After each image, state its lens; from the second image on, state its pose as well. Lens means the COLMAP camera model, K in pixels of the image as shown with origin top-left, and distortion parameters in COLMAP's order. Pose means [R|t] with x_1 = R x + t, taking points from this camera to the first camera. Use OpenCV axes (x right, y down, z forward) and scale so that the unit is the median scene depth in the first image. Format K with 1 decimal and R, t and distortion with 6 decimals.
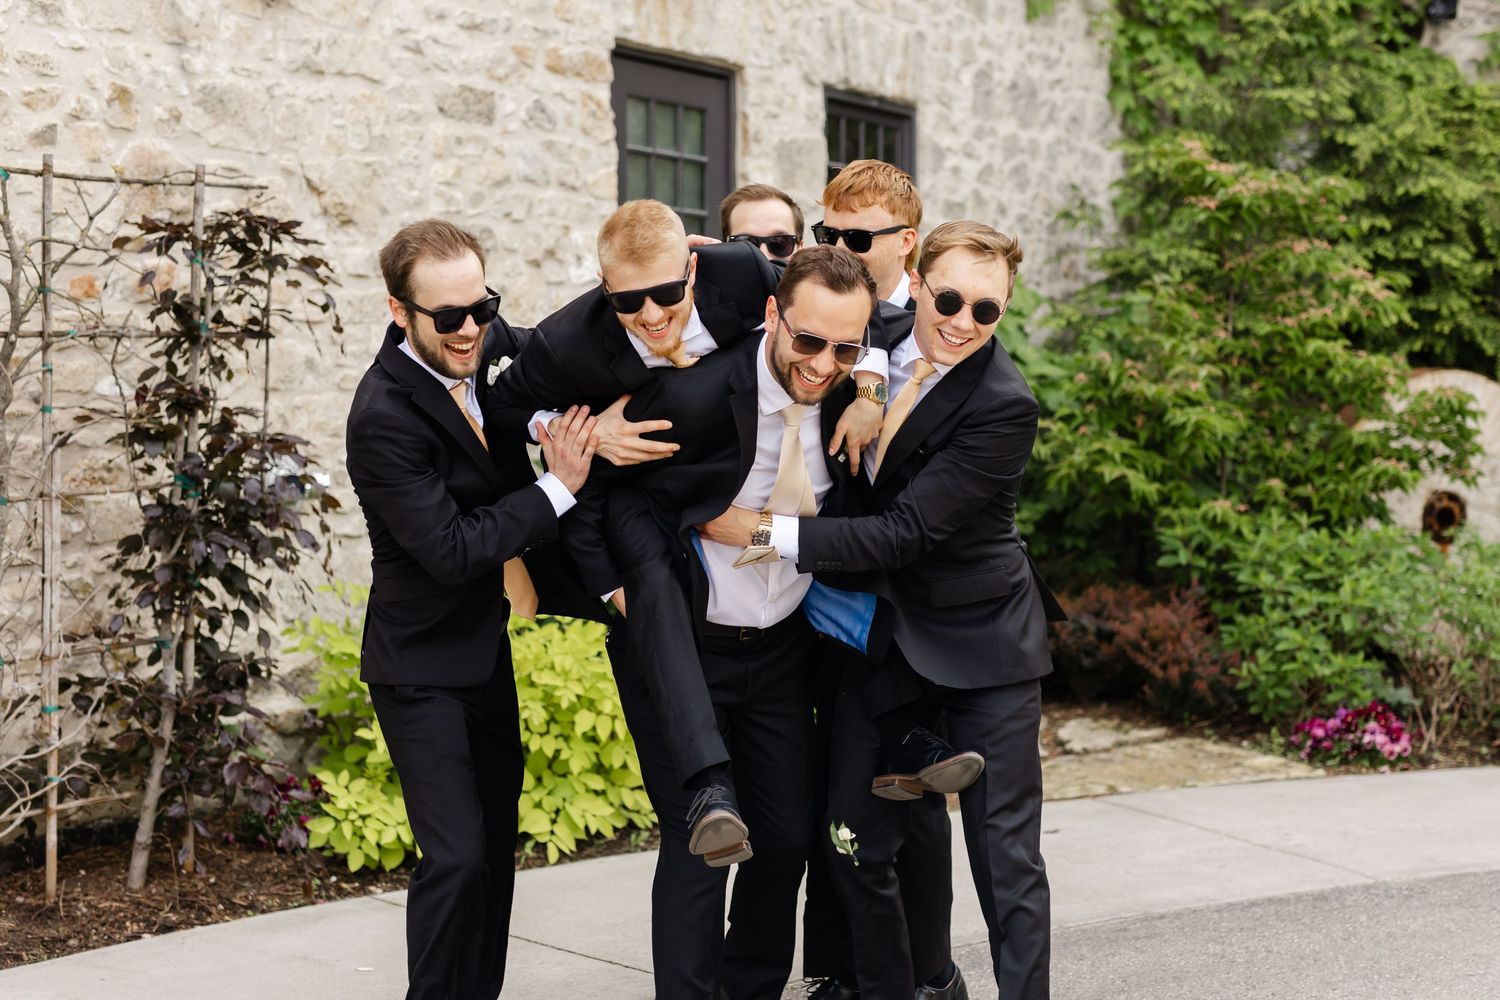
lens RADIAL K [[2474.1, 0, 751.3], [0, 2474.1, 570.1], [0, 0, 1]] dist [-0.012805, -0.073636]
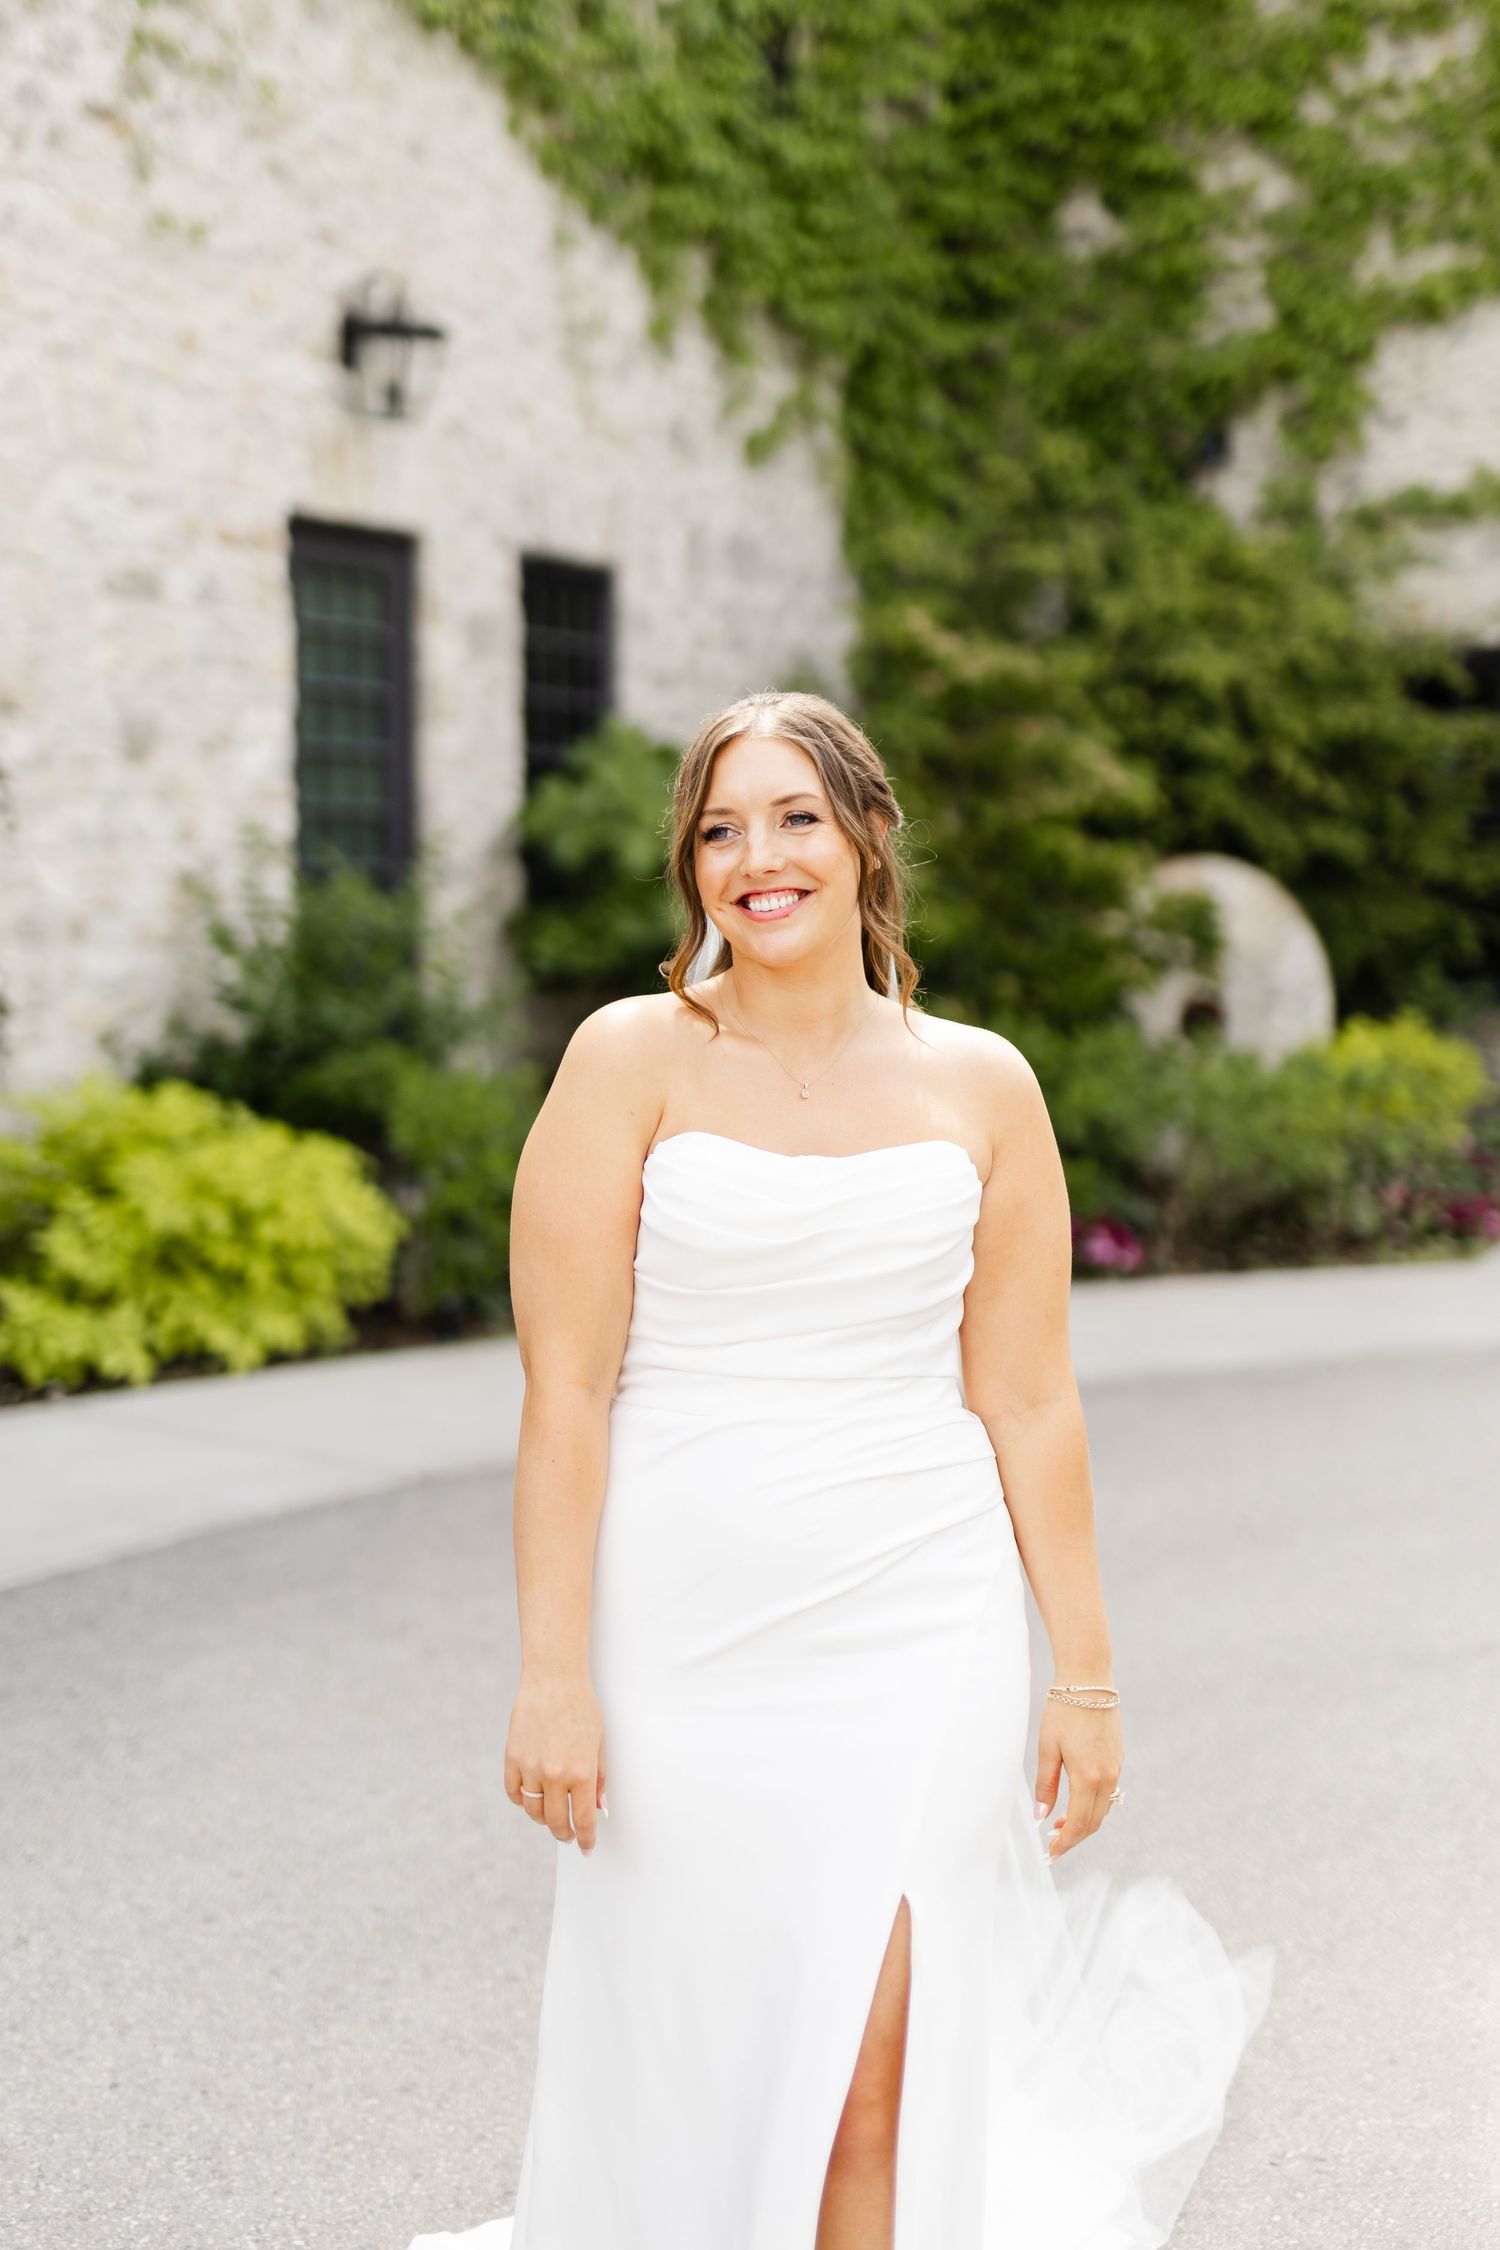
lens RADIAL K [[3316.5, 0, 753.6], [0, 3316.5, 1028.1], [0, 0, 1]] dist [-0.005787, 0.007330]
pose [[0.995132, -0.005617, 0.098389, -0.004190], [0.008167, 0.999640, -0.025542, 0.010790], [-0.098210, 0.026221, 0.994820, -0.209815]]
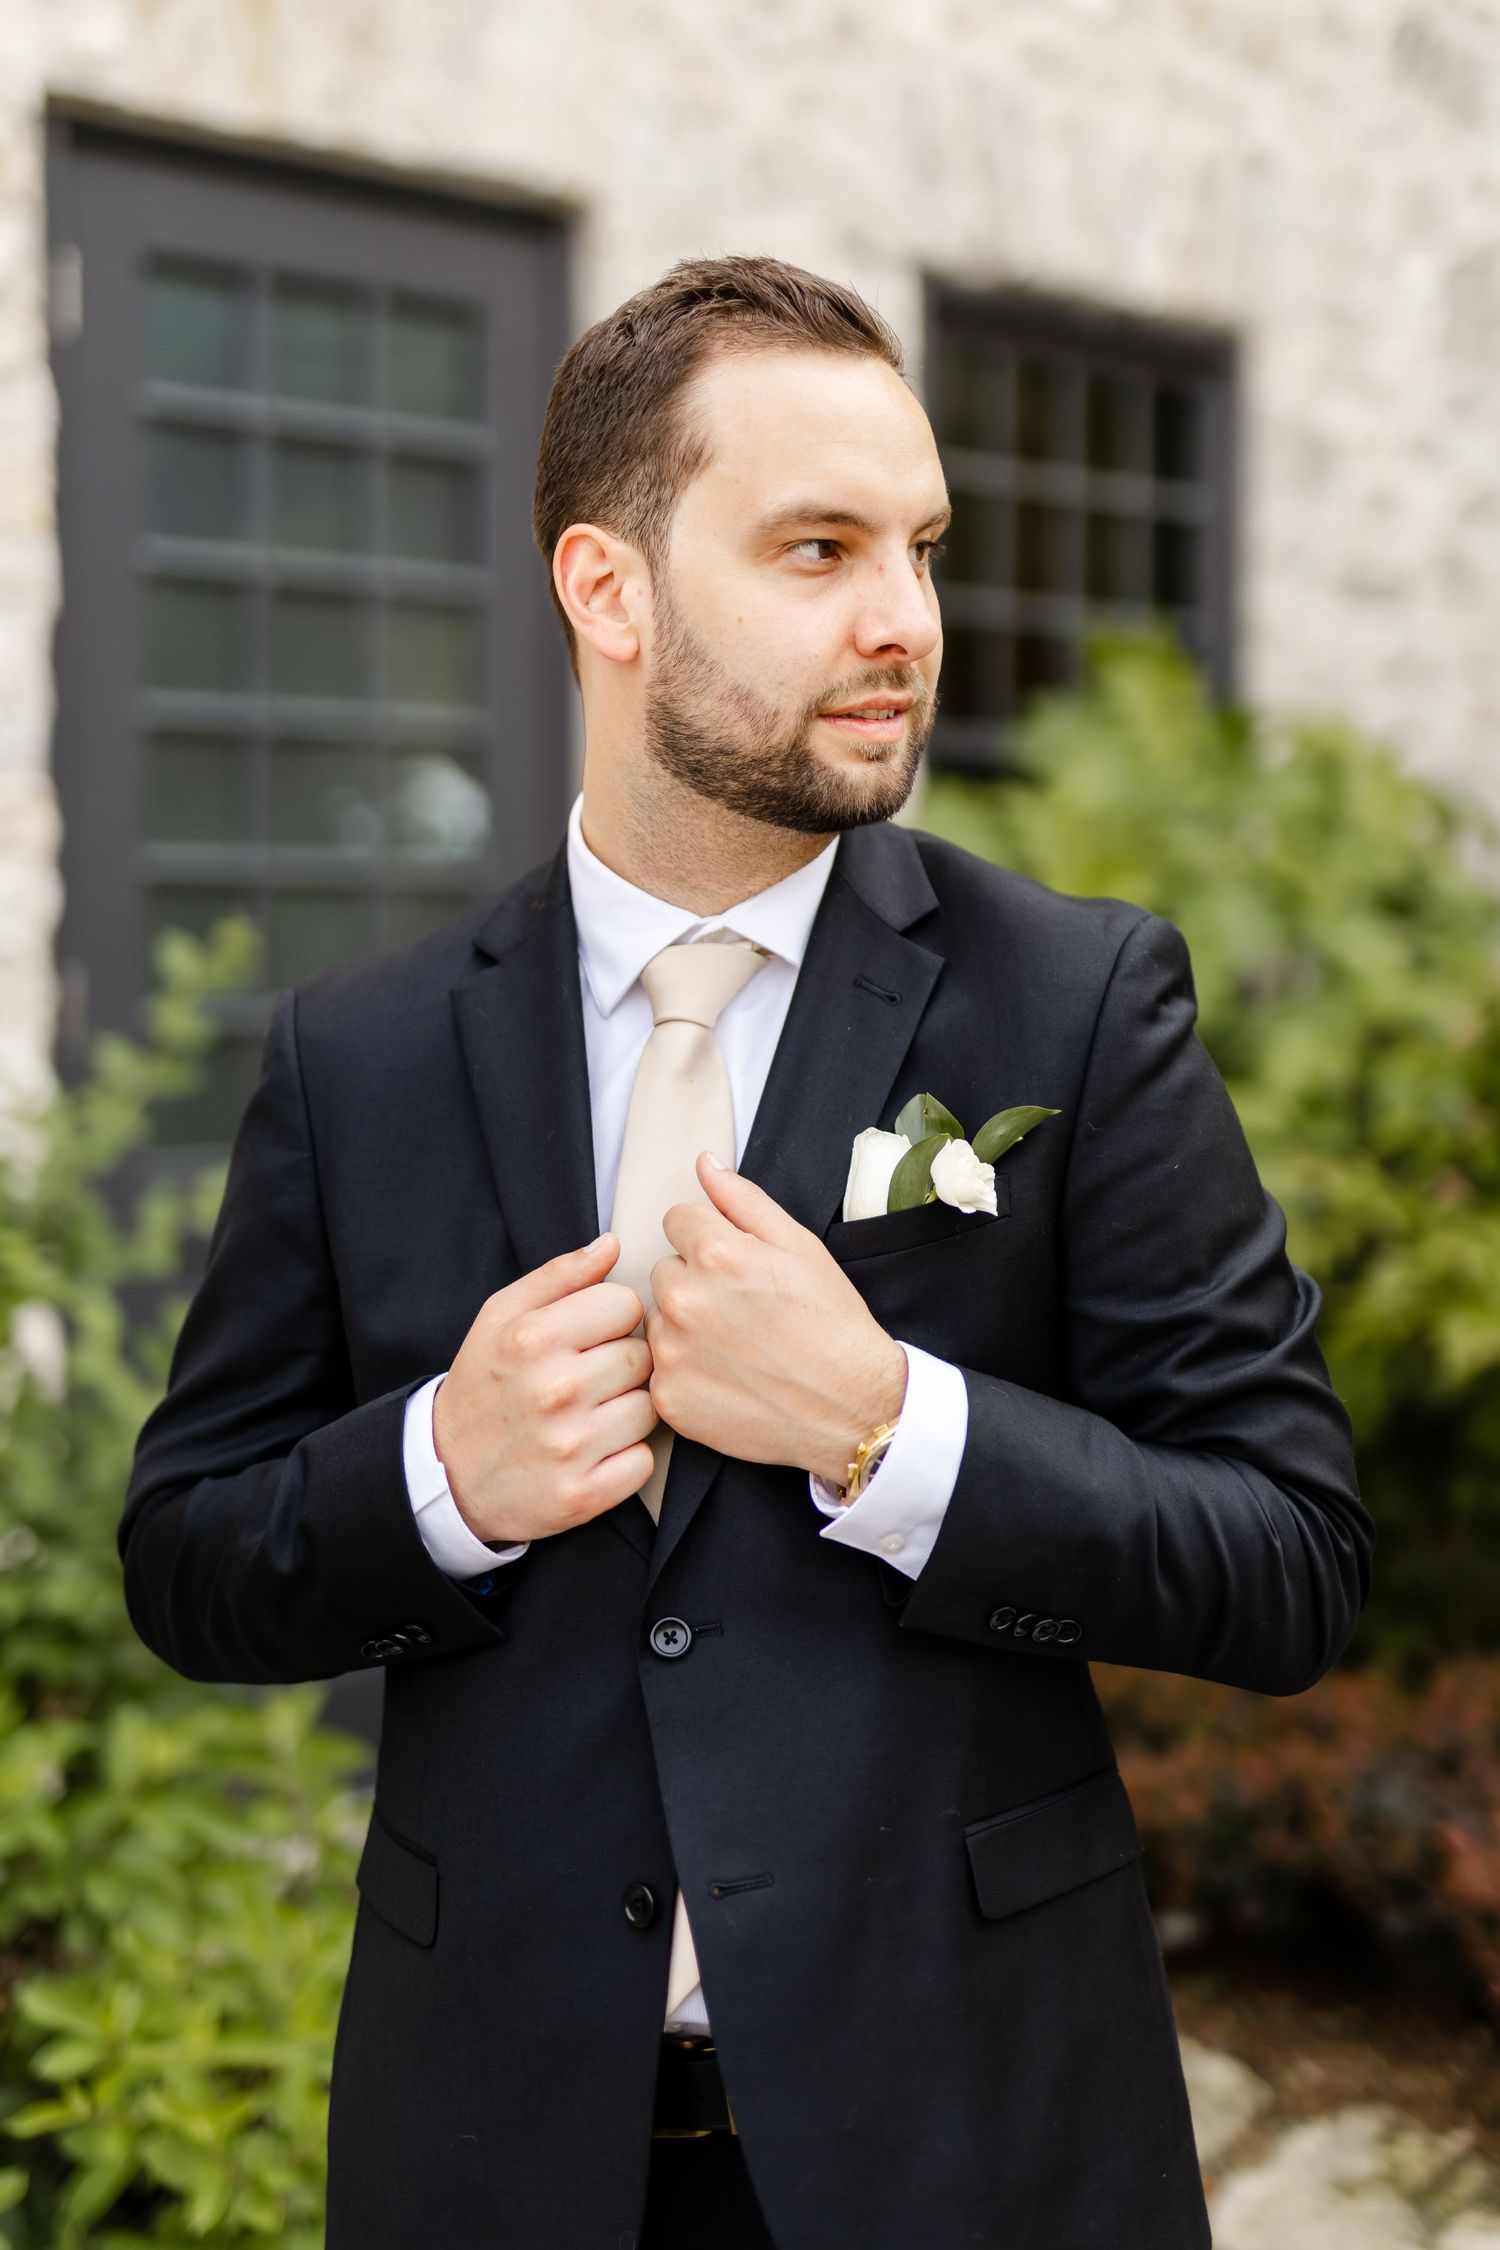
lens RADIAL K [[3404.4, 0, 753.4], [0, 3404.4, 1002.2], [0, 0, 1]] dist [-0.008166, 0.121422]
pose [[0.960279, 0.008582, -0.278911, 0.154752], [-0.024200, 0.998322, -0.052602, -0.050991], [0.277992, 0.057262, 0.958875, 0.483502]]
